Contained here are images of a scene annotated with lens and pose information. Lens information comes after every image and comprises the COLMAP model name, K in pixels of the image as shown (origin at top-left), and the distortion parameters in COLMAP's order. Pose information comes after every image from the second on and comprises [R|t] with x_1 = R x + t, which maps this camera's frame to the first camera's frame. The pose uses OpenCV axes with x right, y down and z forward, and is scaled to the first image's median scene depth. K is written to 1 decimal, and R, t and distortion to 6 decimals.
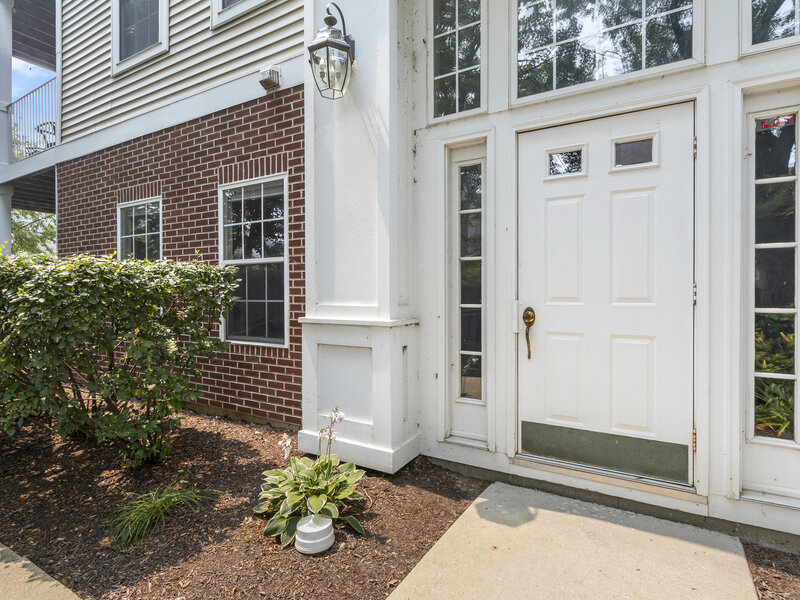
lens RADIAL K [[426.9, 0, 401.3], [0, 426.9, 295.2], [0, 0, 1]] dist [0.002818, 0.001840]
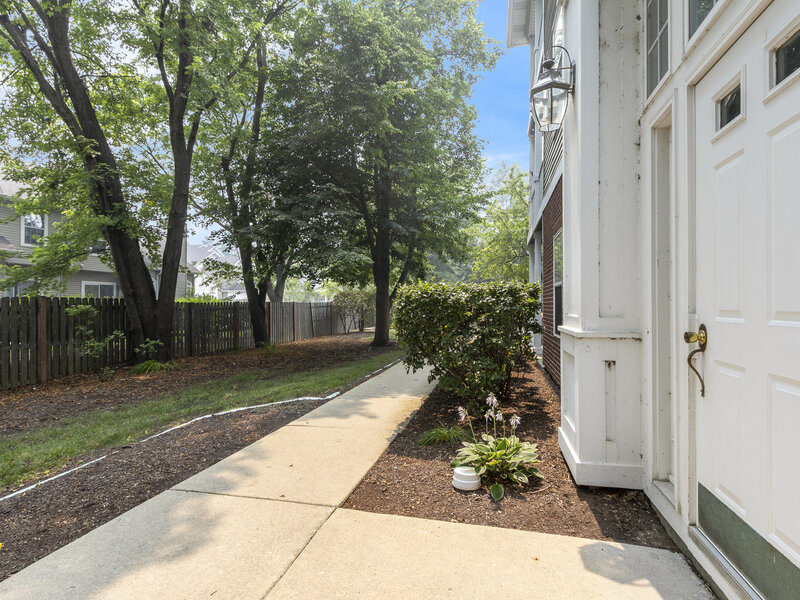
lens RADIAL K [[426.9, 0, 399.4], [0, 426.9, 303.9], [0, 0, 1]] dist [0.002818, 0.001840]
pose [[0.294516, 0.000410, -0.955646, 0.844572], [-0.009659, 0.999950, -0.002548, 0.001719], [0.955598, 0.009981, 0.294505, 0.311029]]
